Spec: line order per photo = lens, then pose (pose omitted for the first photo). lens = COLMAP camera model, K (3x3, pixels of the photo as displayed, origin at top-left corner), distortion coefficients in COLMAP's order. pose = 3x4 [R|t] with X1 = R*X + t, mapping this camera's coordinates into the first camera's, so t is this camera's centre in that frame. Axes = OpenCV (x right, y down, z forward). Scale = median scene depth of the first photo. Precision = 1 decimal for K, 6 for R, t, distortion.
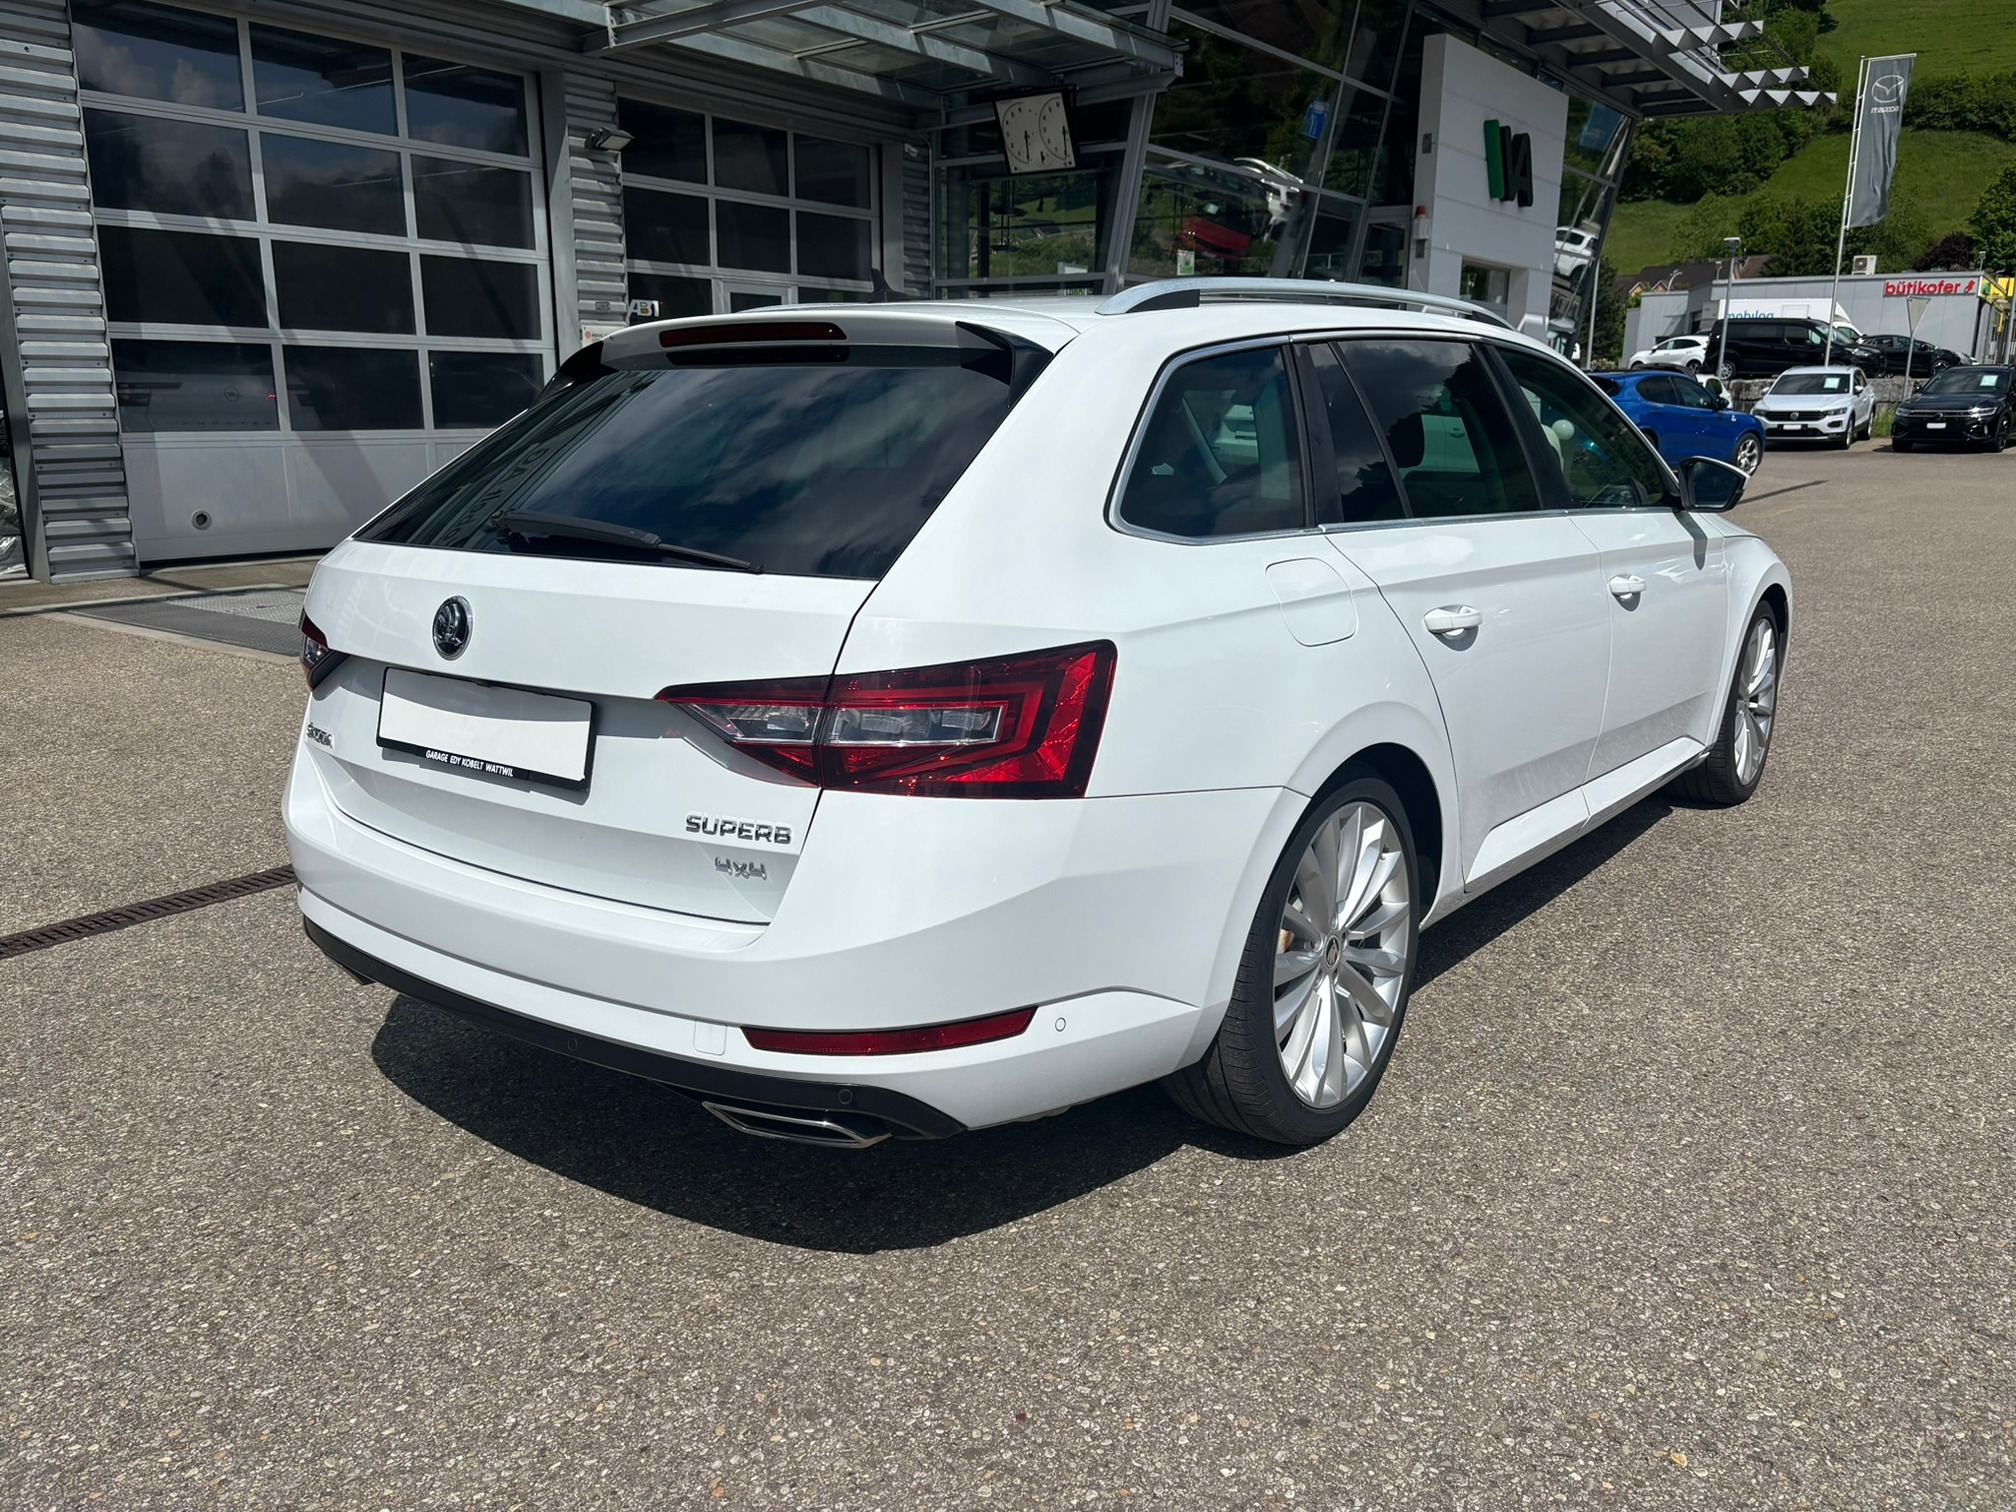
lens RADIAL K [[1560.5, 0, 1015.3], [0, 1560.5, 739.9], [0, 0, 1]] dist [0.053262, -0.054342]
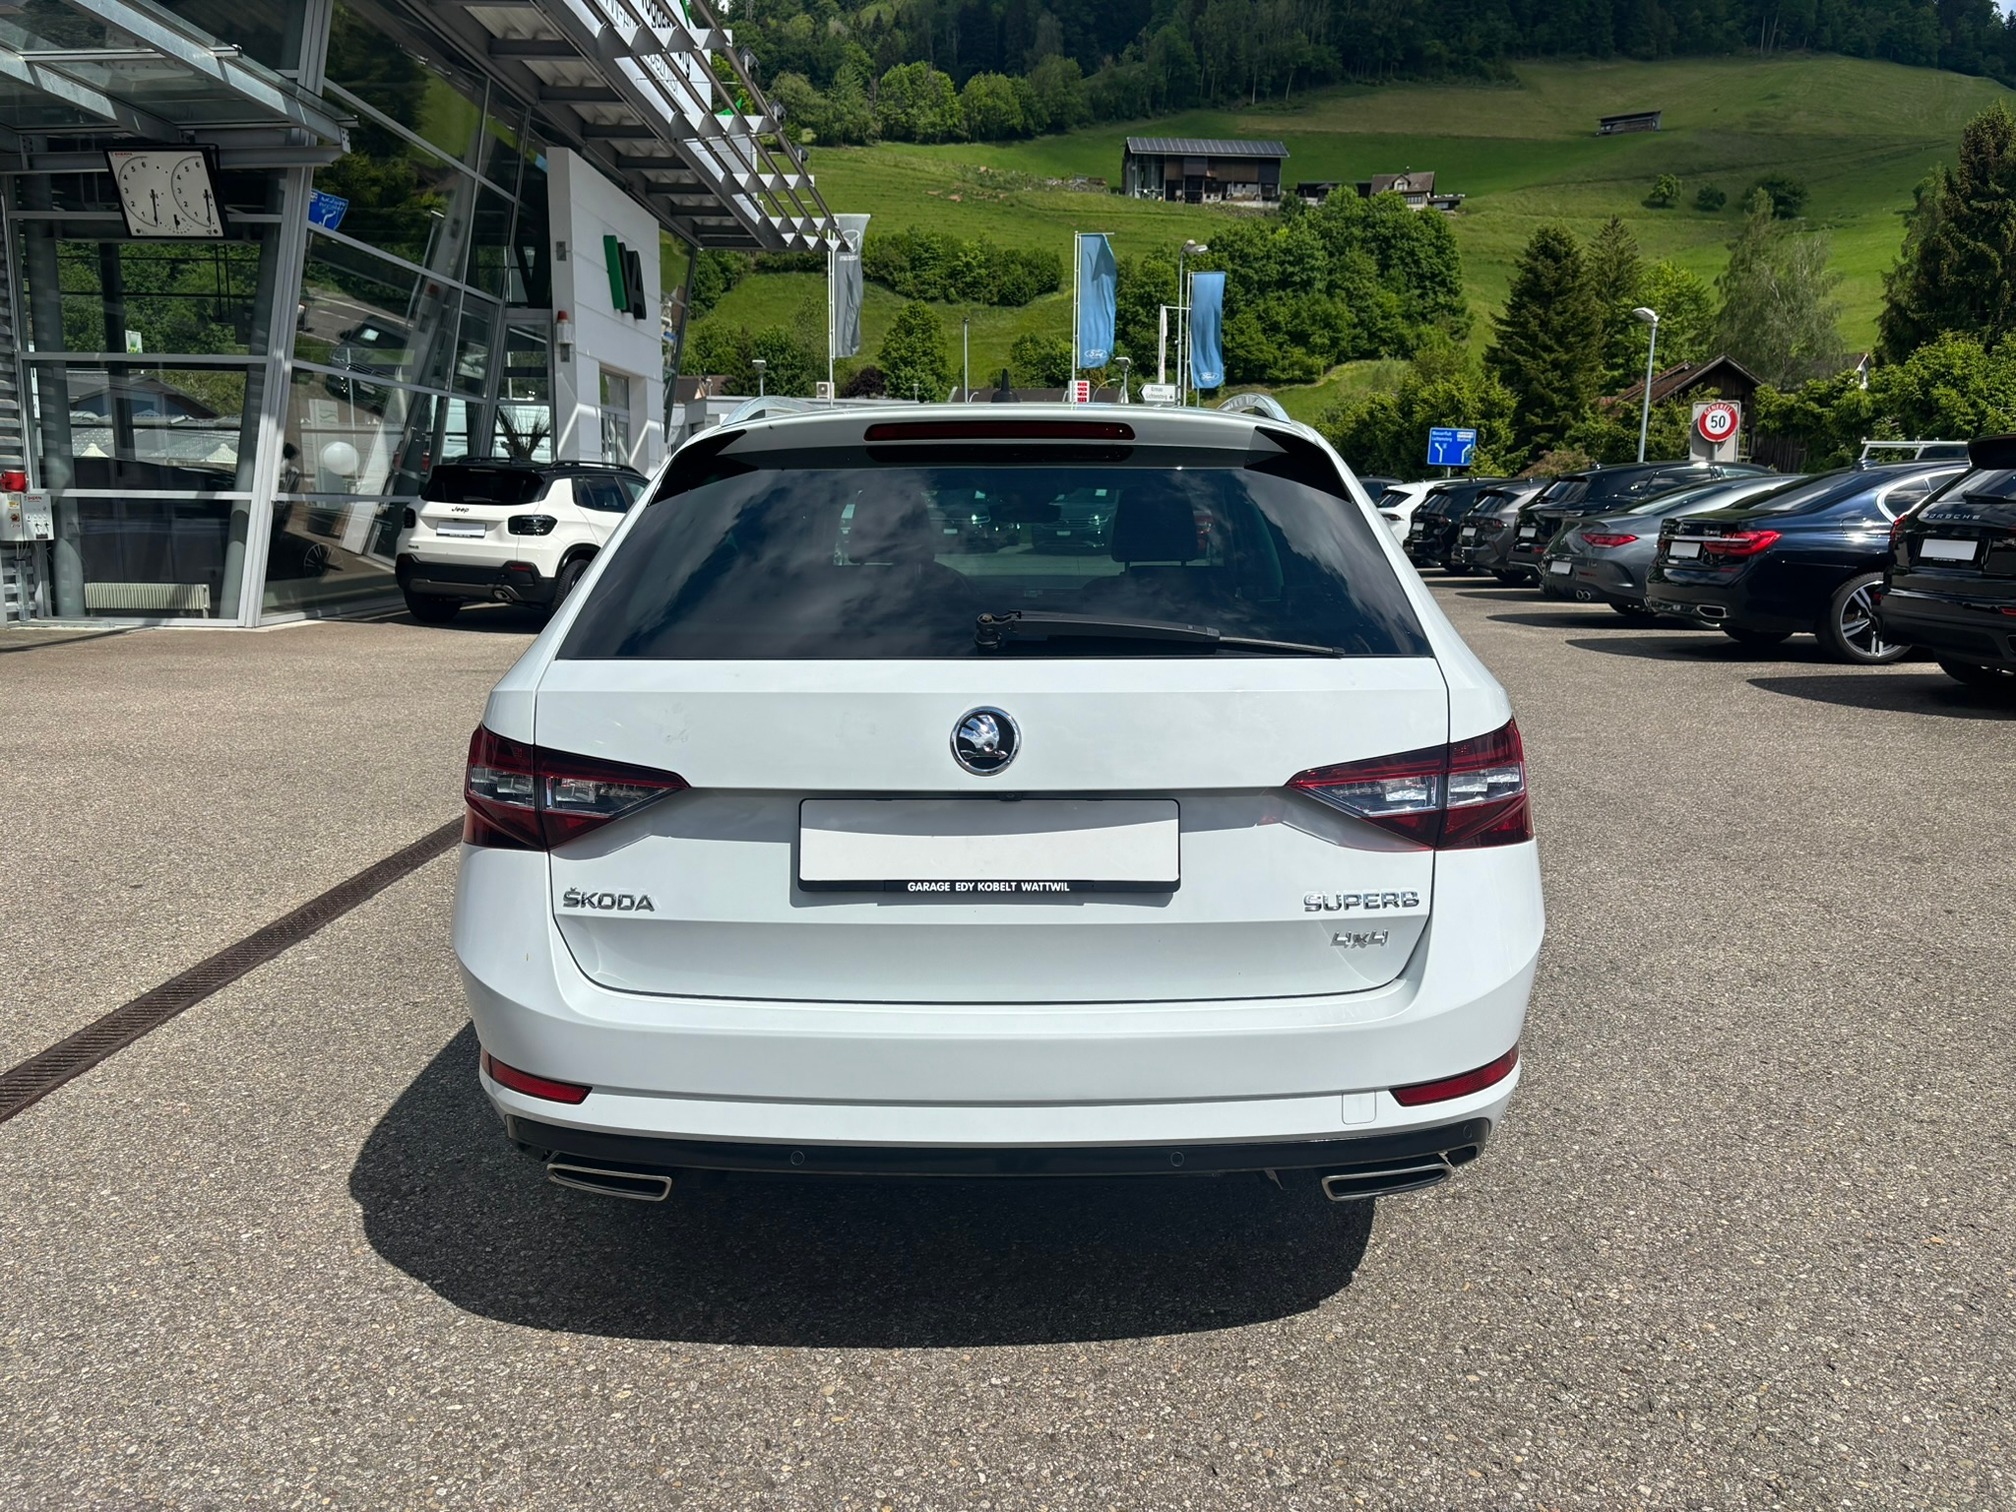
lens RADIAL K [[1560.5, 0, 1029.6], [0, 1560.5, 744.8], [0, 0, 1]] dist [0.053262, -0.054342]
pose [[0.801797, -0.086485, 0.591306, -0.148896], [0.121622, 0.992380, -0.019771, -0.008148], [-0.585090, 0.087768, 0.806205, 0.042672]]
